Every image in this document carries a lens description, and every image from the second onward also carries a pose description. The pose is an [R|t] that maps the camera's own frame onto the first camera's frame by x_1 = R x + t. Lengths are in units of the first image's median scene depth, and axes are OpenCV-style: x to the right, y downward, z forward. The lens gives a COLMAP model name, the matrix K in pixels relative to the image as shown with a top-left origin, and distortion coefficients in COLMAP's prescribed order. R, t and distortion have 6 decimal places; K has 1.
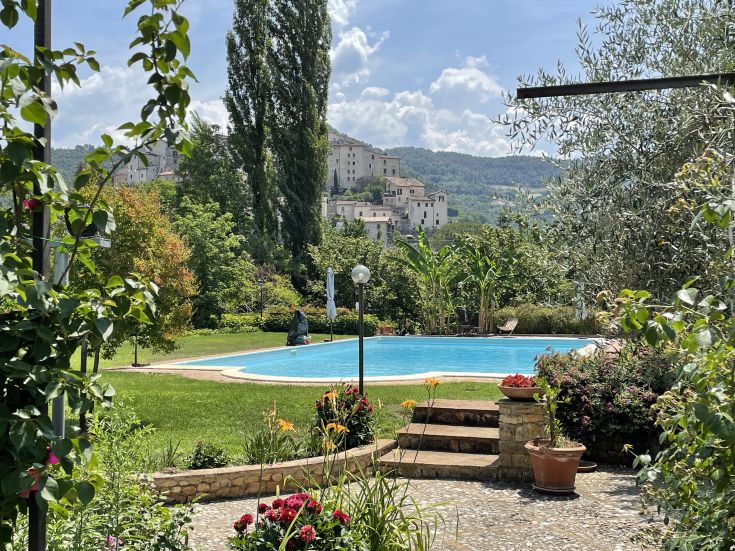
lens RADIAL K [[982.5, 0, 367.5], [0, 982.5, 275.5], [0, 0, 1]] dist [0.004154, 0.004159]
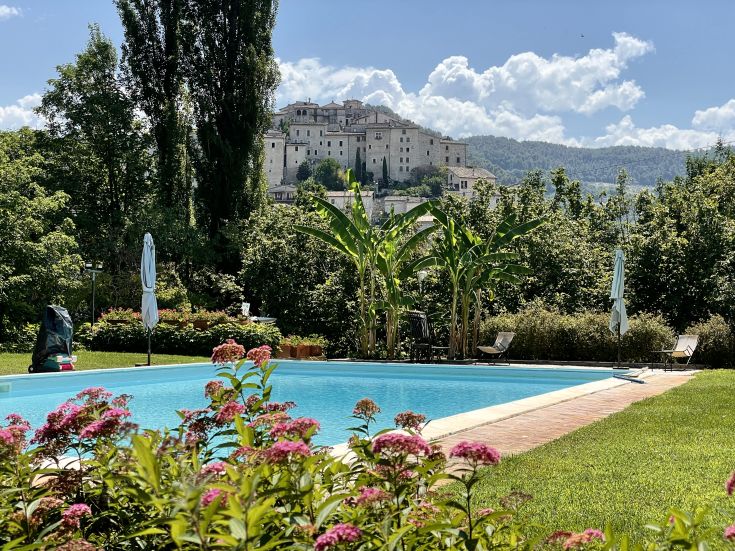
lens RADIAL K [[1108.9, 0, 367.5], [0, 1108.9, 275.5], [0, 0, 1]] dist [0.039570, 0.045819]
pose [[0.995931, 0.007959, -0.089766, 0.117204], [-0.009762, 0.999759, -0.019663, 0.021967], [0.089588, 0.020459, 0.995769, 0.319100]]
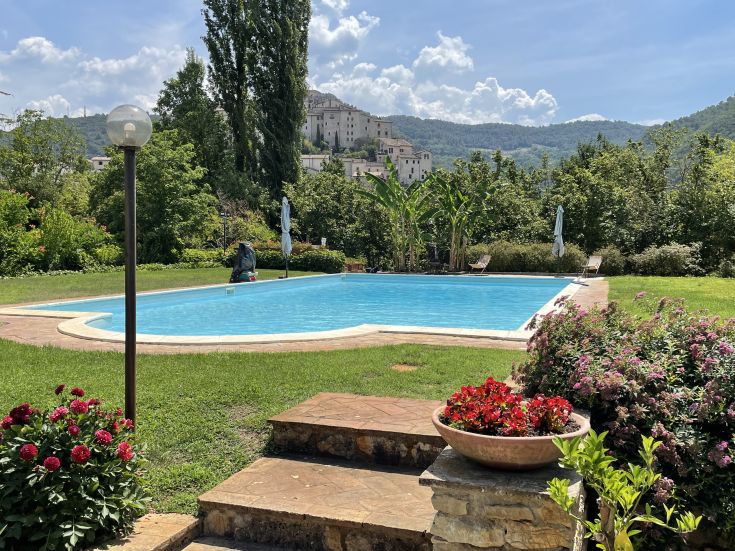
lens RADIAL K [[771.4, 0, 367.5], [0, 771.4, 275.5], [0, 0, 1]] dist [-0.000630, -0.000892]
pose [[0.999953, 0.008101, -0.005246, 0.035105], [-0.007747, 0.997902, 0.064278, 0.014601], [0.005756, -0.064234, 0.997918, 0.233161]]
